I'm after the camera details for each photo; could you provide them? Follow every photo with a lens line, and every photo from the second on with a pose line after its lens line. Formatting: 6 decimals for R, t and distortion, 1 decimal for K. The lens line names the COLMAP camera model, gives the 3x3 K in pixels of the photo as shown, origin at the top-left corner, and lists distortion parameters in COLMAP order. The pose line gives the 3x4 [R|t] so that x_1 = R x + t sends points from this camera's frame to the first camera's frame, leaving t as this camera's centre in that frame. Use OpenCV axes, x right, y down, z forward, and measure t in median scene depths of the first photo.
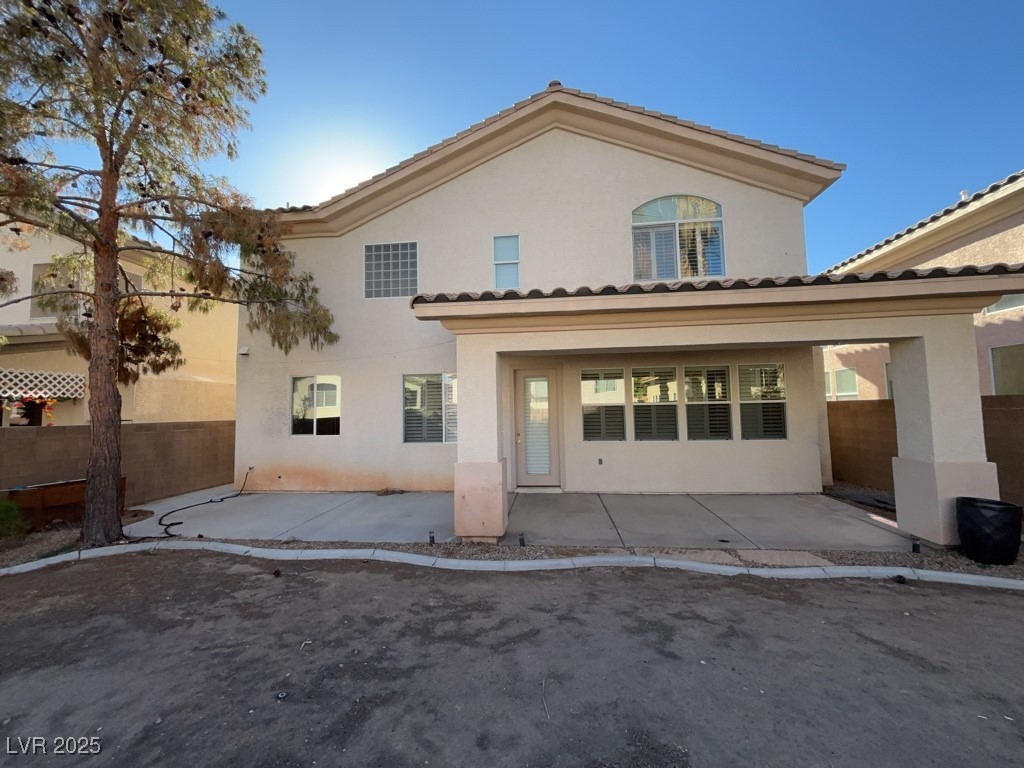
lens RADIAL K [[410.5, 0, 508.7], [0, 410.5, 383.6], [0, 0, 1]] dist [0.007163, -0.003673]
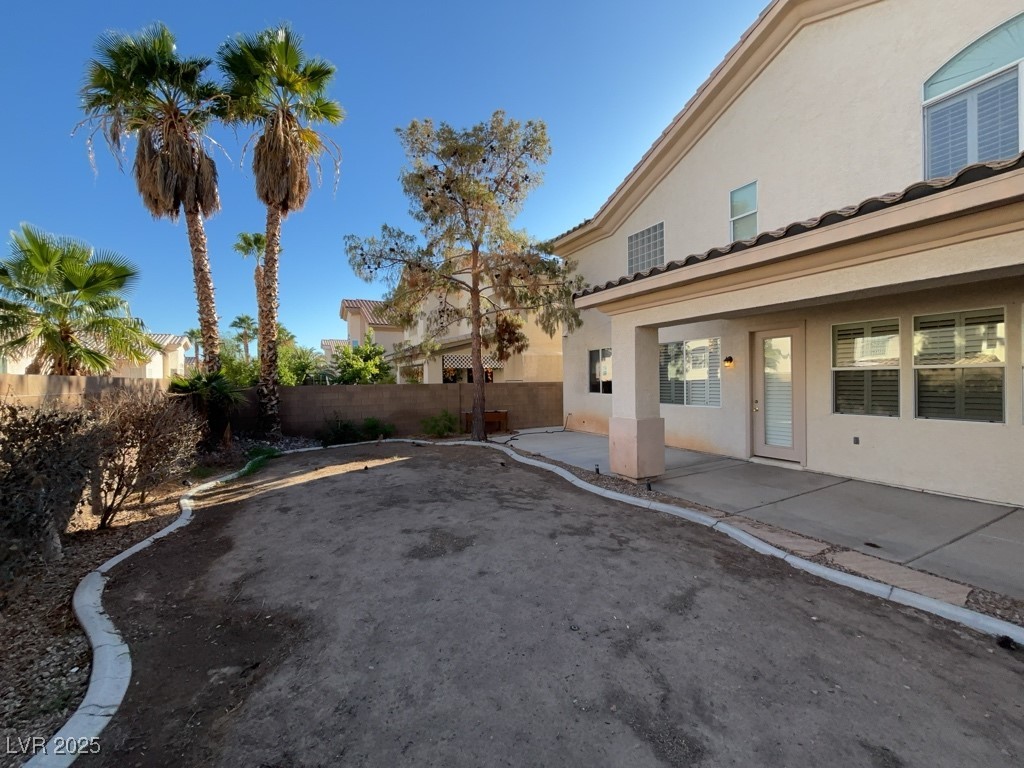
lens RADIAL K [[410.5, 0, 508.7], [0, 410.5, 383.6], [0, 0, 1]] dist [0.007163, -0.003673]
pose [[0.557031, 0.019021, -0.830274, 0.775842], [0.055083, 0.996690, 0.059789, -0.004138], [0.828663, -0.079038, 0.554139, 0.029304]]
